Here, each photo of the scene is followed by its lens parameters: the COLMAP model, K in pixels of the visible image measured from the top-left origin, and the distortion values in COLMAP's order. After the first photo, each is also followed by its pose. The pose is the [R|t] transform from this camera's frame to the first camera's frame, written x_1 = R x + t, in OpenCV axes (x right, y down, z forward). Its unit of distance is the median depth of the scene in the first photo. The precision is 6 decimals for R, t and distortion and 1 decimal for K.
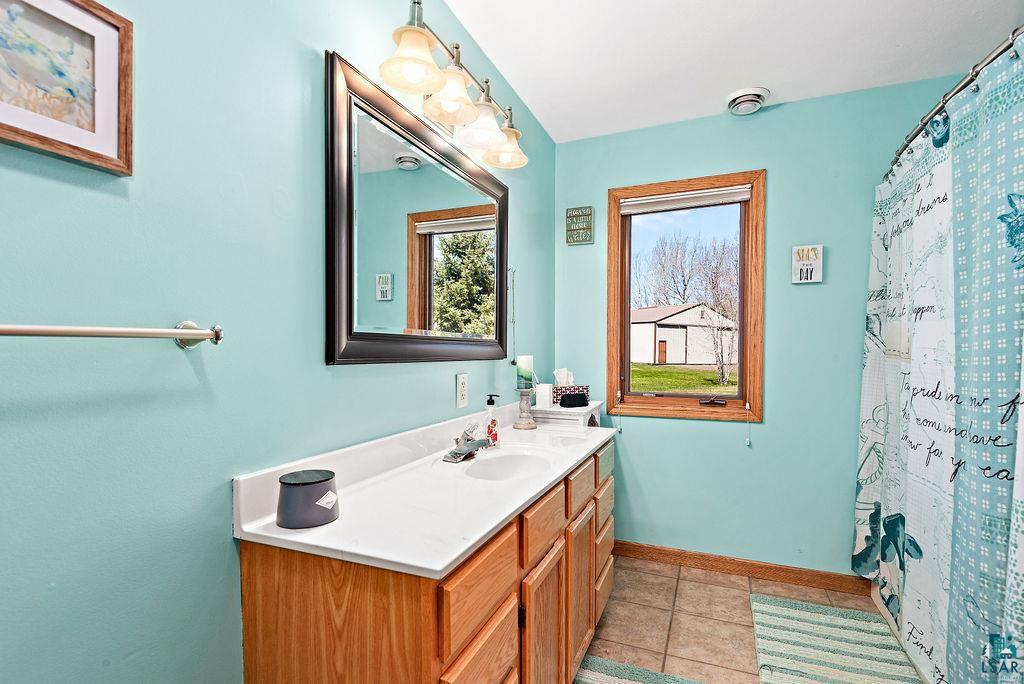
lens RADIAL K [[506.6, 0, 511.9], [0, 506.6, 344.4], [0, 0, 1]] dist [-0.039170, -0.003893]
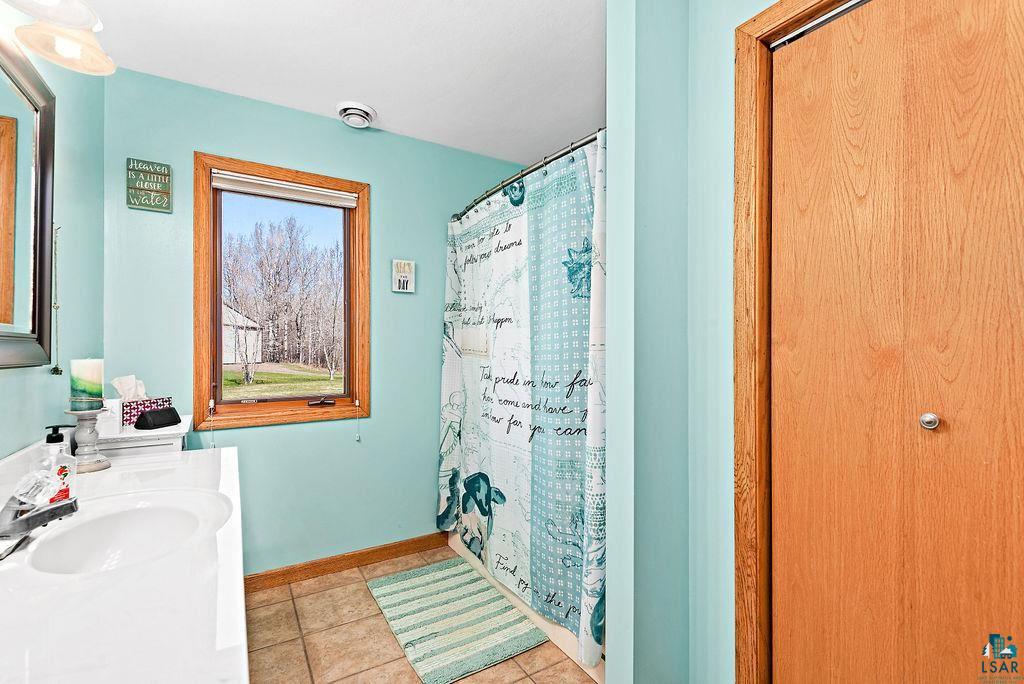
lens RADIAL K [[457.7, 0, 514.8], [0, 457.7, 337.1], [0, 0, 1]] dist [0.002057, -0.004464]
pose [[0.542714, 0.020452, 0.839669, -0.175209], [-0.007957, 0.999784, -0.019209, 0.000478], [-0.839880, 0.003744, 0.542759, 0.213834]]
